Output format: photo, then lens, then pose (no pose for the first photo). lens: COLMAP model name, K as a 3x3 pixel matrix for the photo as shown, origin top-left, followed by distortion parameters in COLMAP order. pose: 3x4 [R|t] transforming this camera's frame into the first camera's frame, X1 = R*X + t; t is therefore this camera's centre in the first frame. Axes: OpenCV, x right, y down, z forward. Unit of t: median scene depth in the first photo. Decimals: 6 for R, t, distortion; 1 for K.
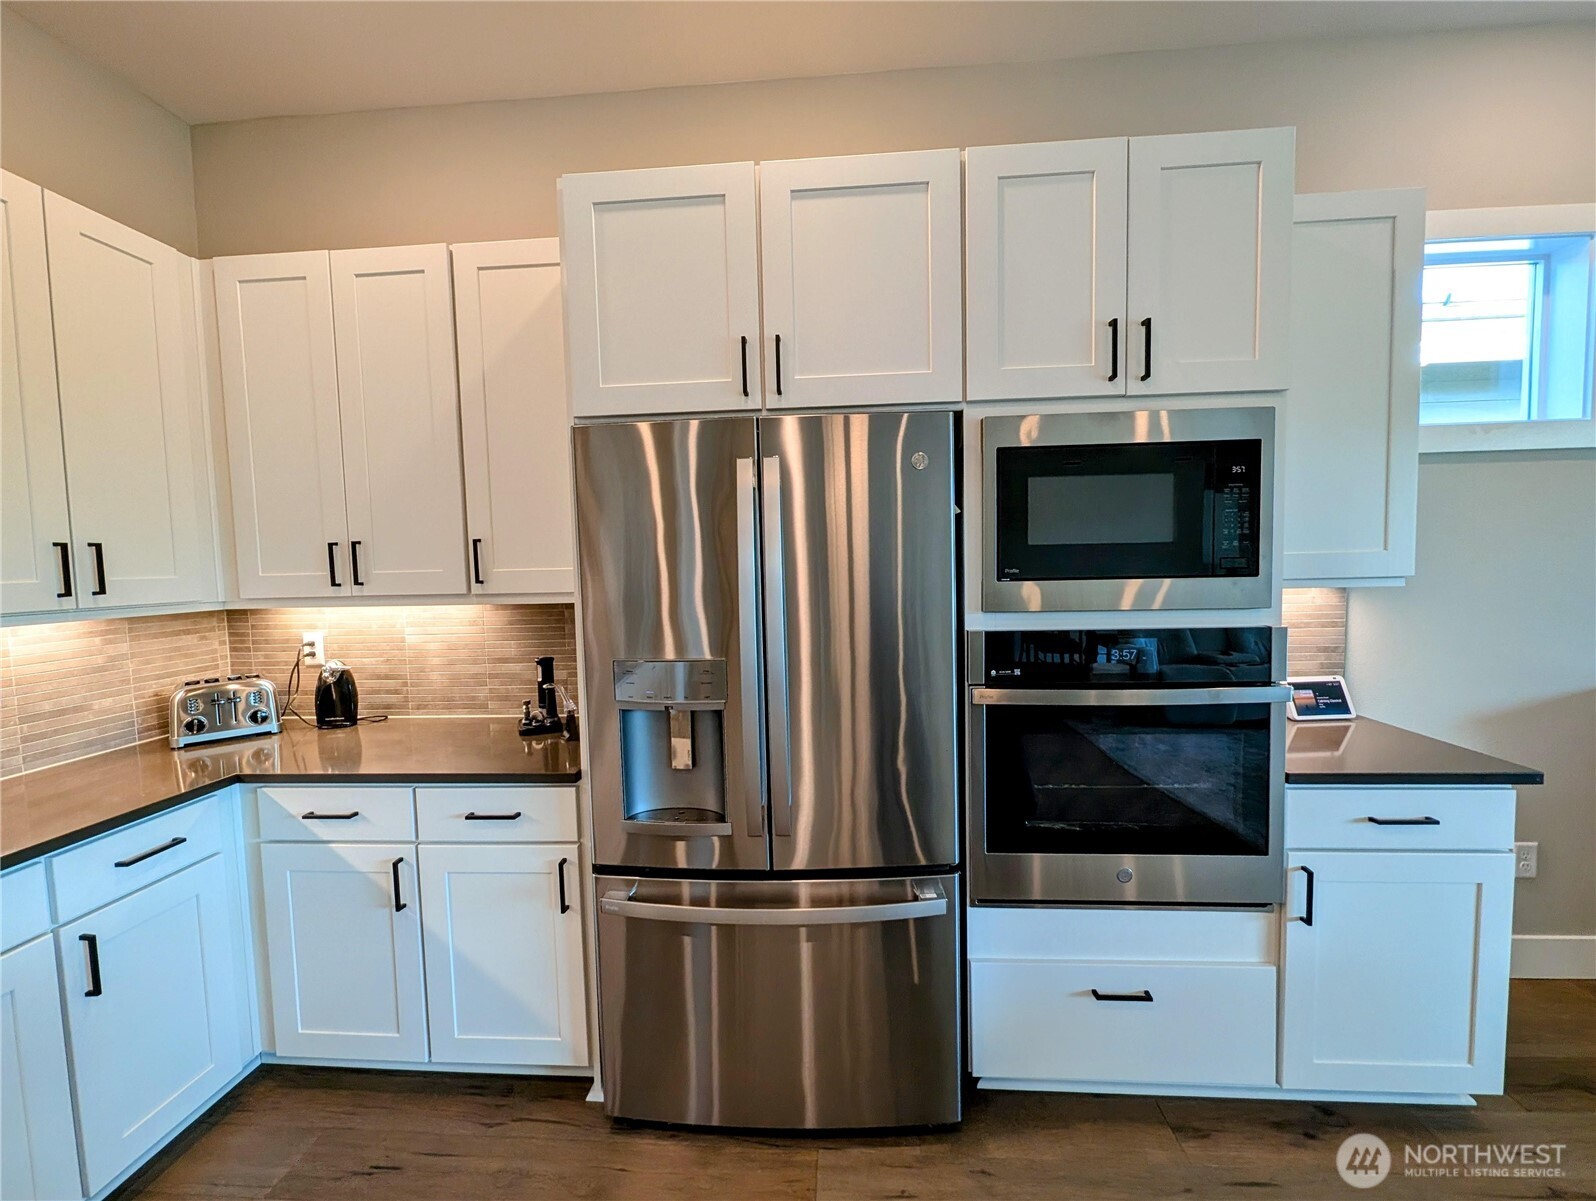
lens RADIAL K [[655.3, 0, 798.0], [0, 655.3, 600.5], [0, 0, 1]] dist [-0.000380, -0.000486]
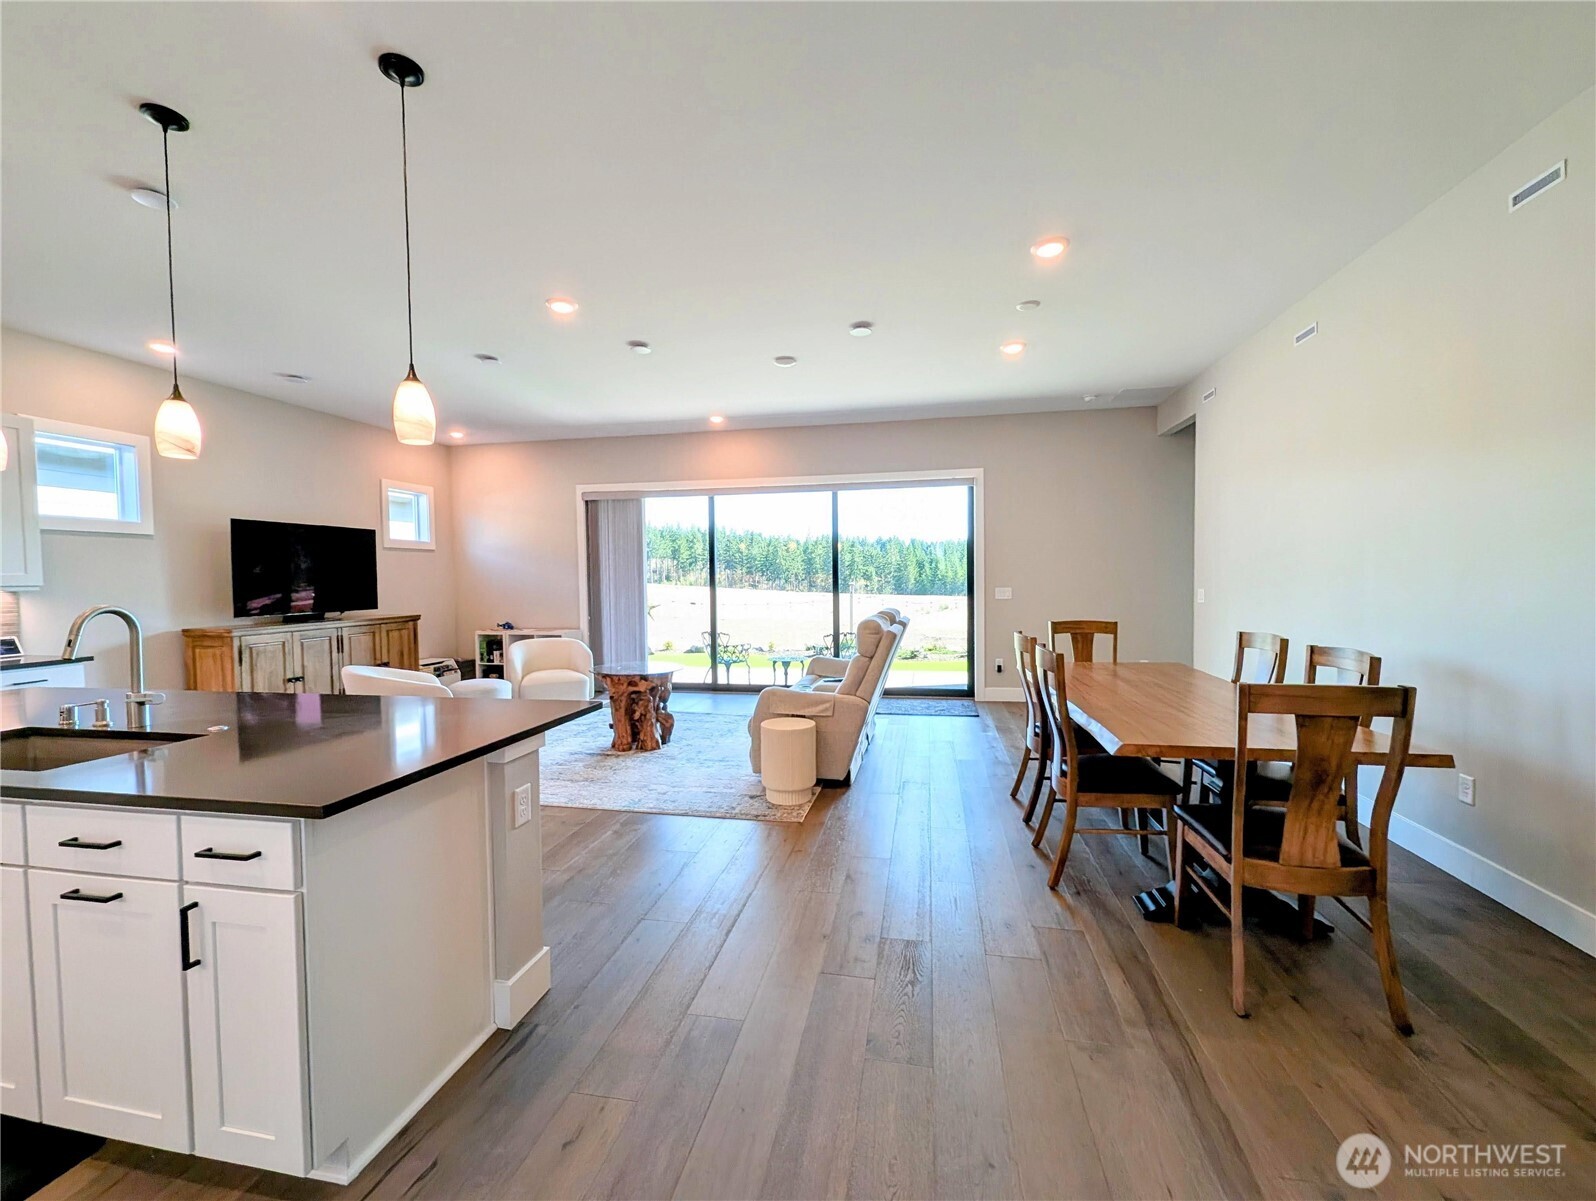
lens RADIAL K [[657.3, 0, 798.0], [0, 657.3, 600.5], [0, 0, 1]] dist [0.009536, -0.004832]
pose [[0.122970, -0.013058, 0.992325, -0.913900], [0.070077, 0.997532, 0.004442, 0.170206], [-0.989933, 0.068992, 0.123581, -1.690548]]
